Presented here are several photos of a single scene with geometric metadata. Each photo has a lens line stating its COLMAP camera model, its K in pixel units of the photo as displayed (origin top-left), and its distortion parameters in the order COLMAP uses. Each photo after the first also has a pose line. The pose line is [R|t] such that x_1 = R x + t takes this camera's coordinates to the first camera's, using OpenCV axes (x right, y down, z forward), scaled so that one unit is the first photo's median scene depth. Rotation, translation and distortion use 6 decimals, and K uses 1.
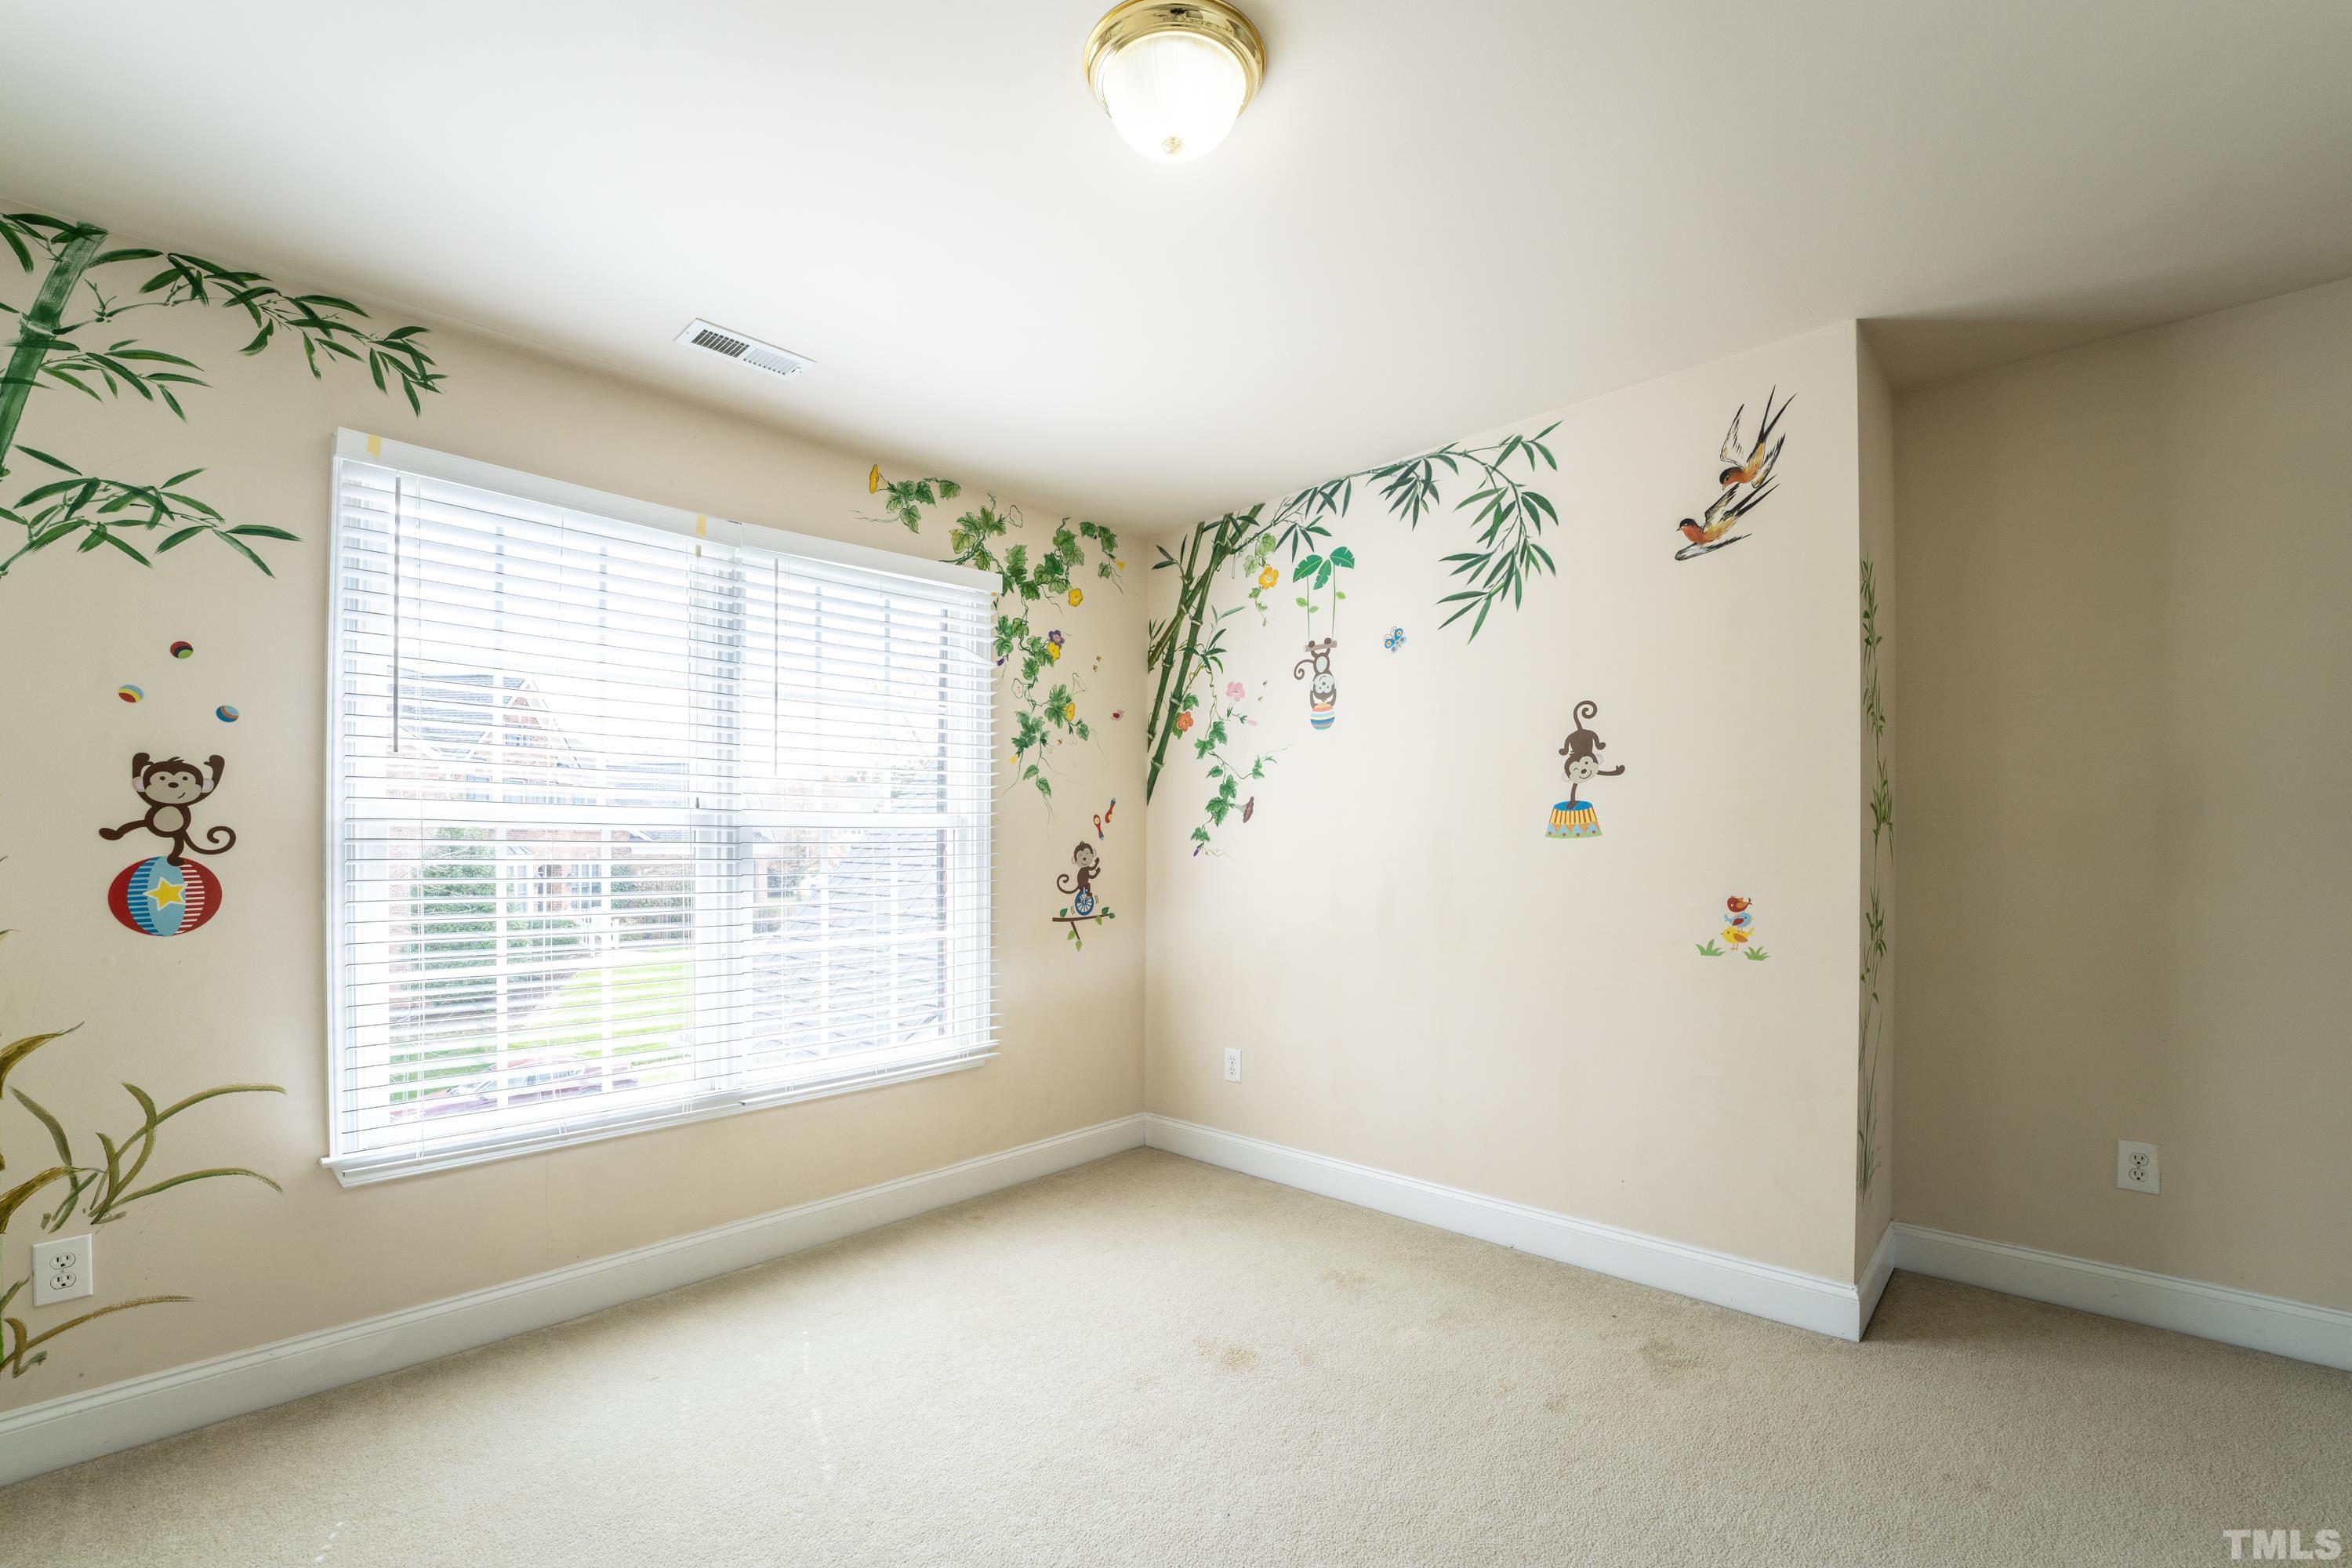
lens RADIAL K [[967.2, 0, 1193.1], [0, 967.2, 853.0], [0, 0, 1]] dist [-0.027765, 0.003530]
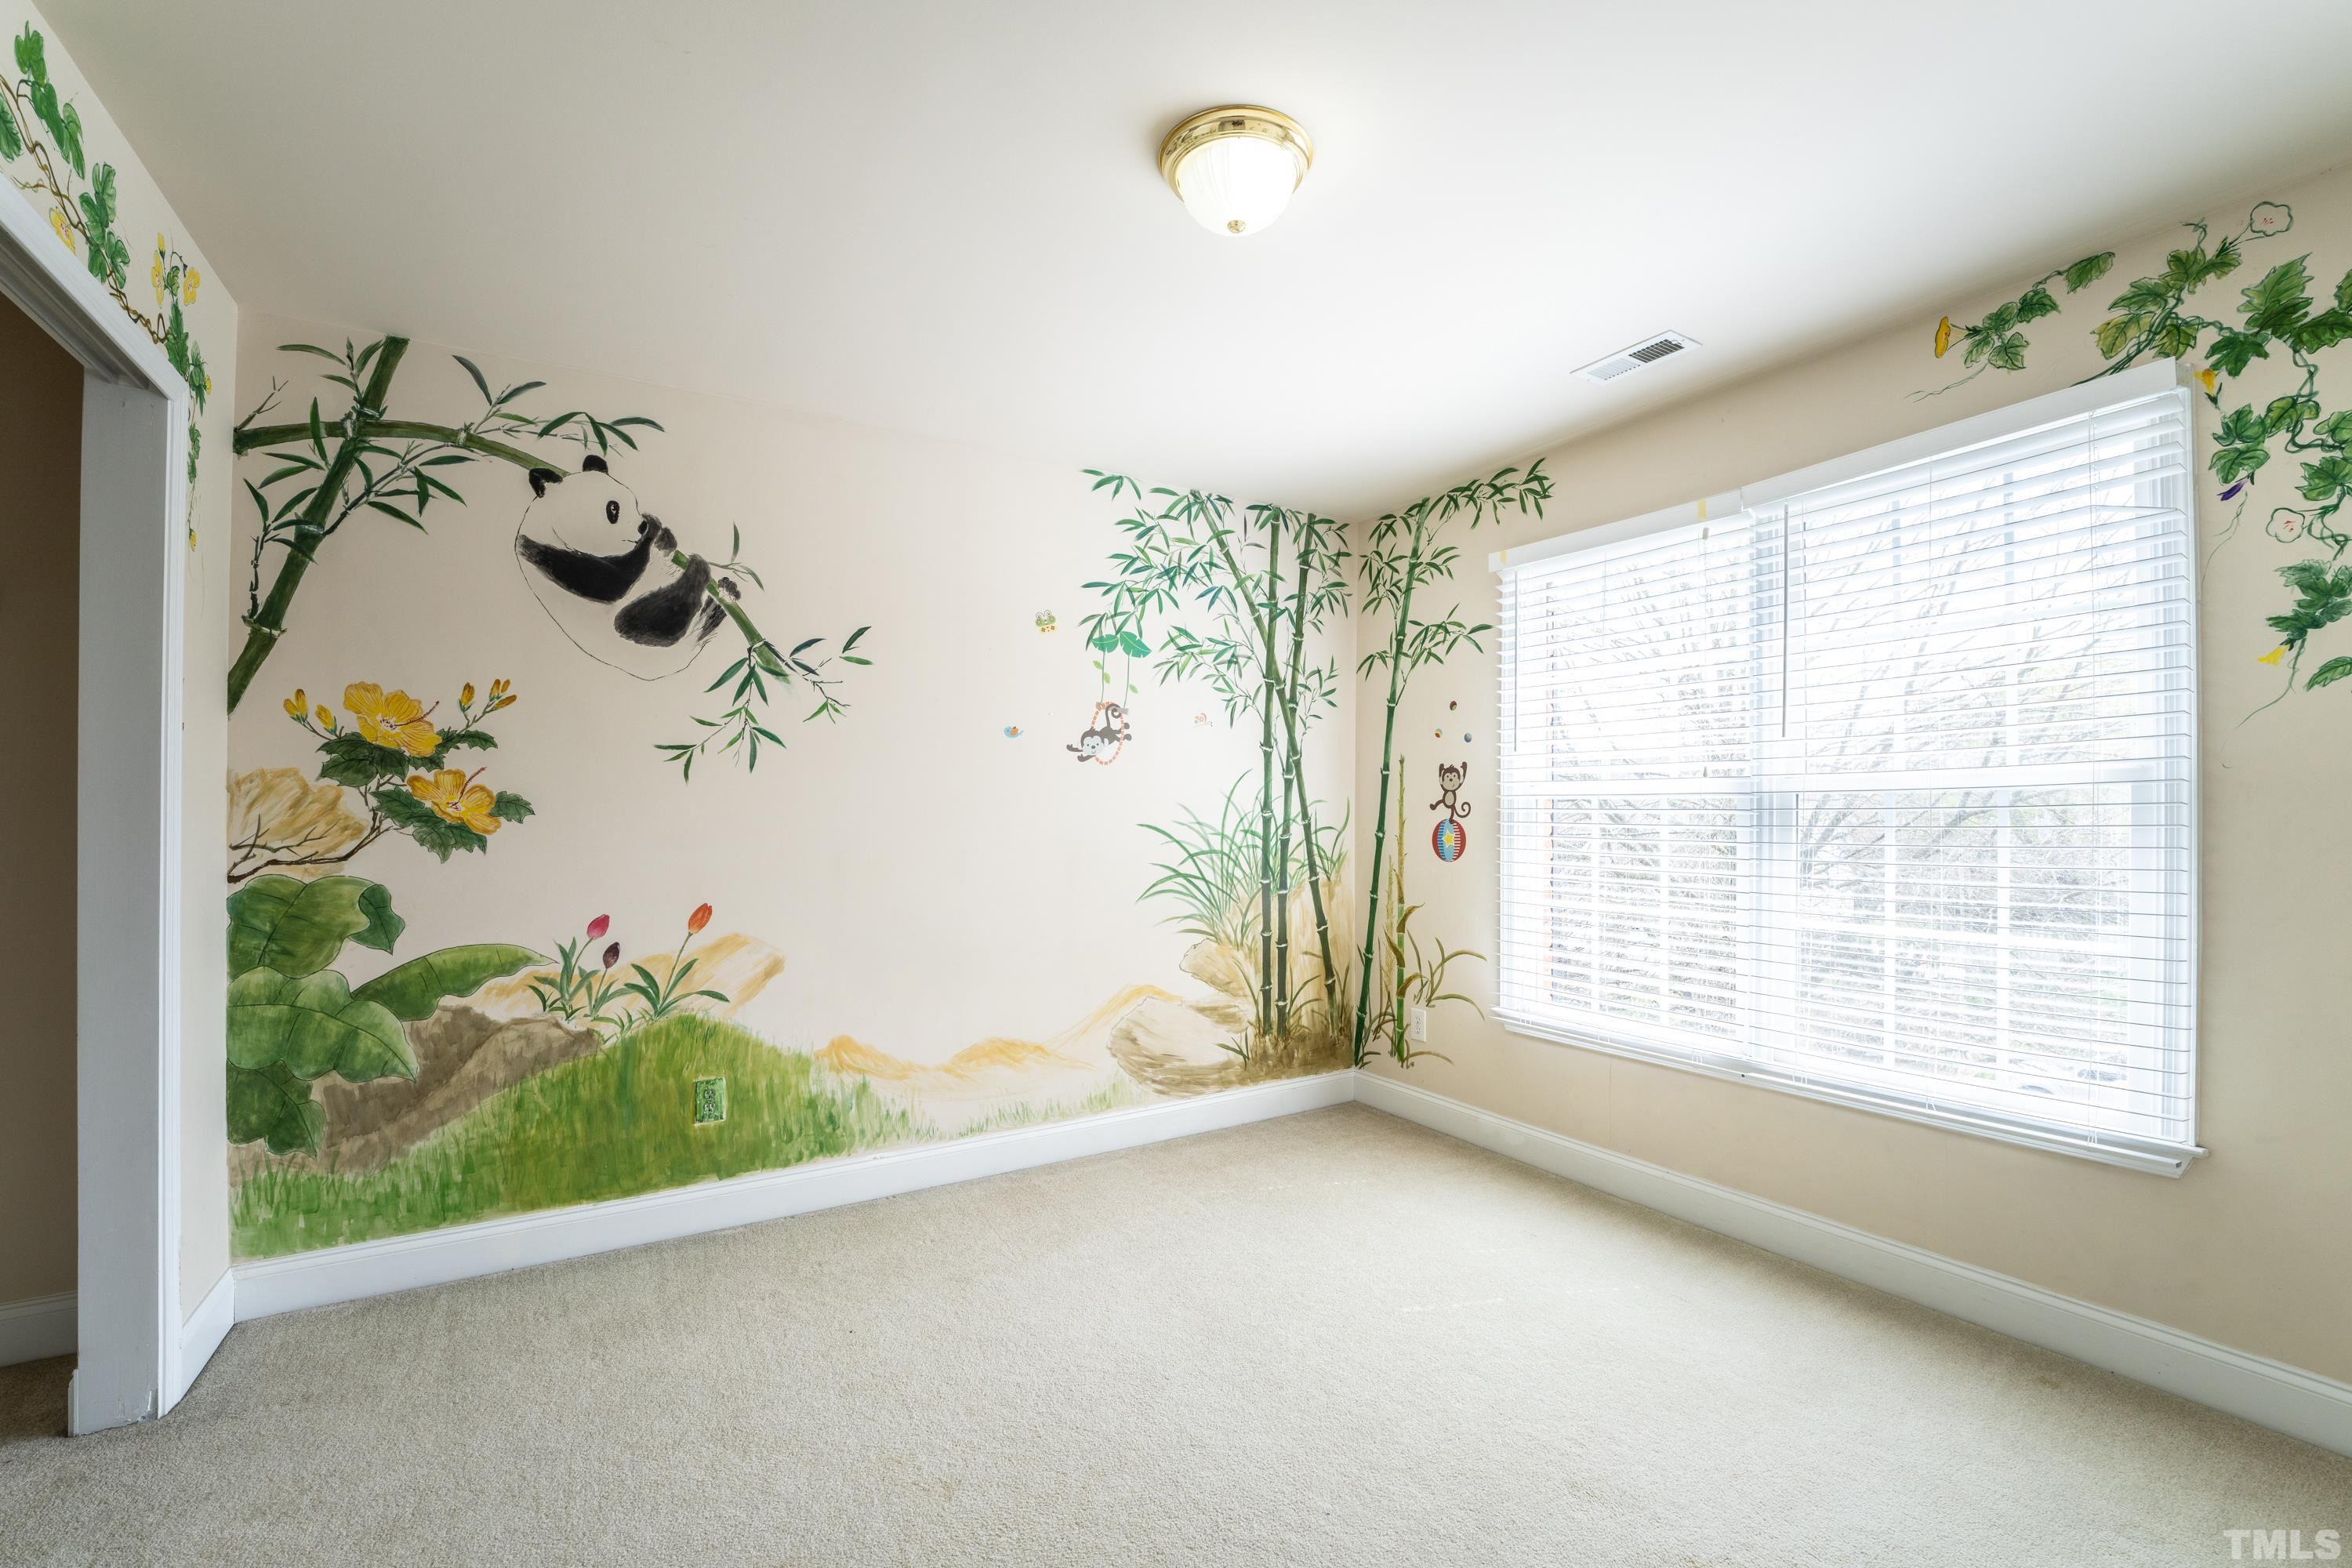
lens RADIAL K [[967.2, 0, 1164.8], [0, 967.2, 795.8], [0, 0, 1]] dist [-0.027765, 0.003530]
pose [[-0.247663, -0.014903, -0.968732, 0.729378], [-0.003327, 0.999889, -0.014531, -0.009978], [0.968841, -0.000376, -0.247685, 0.768317]]
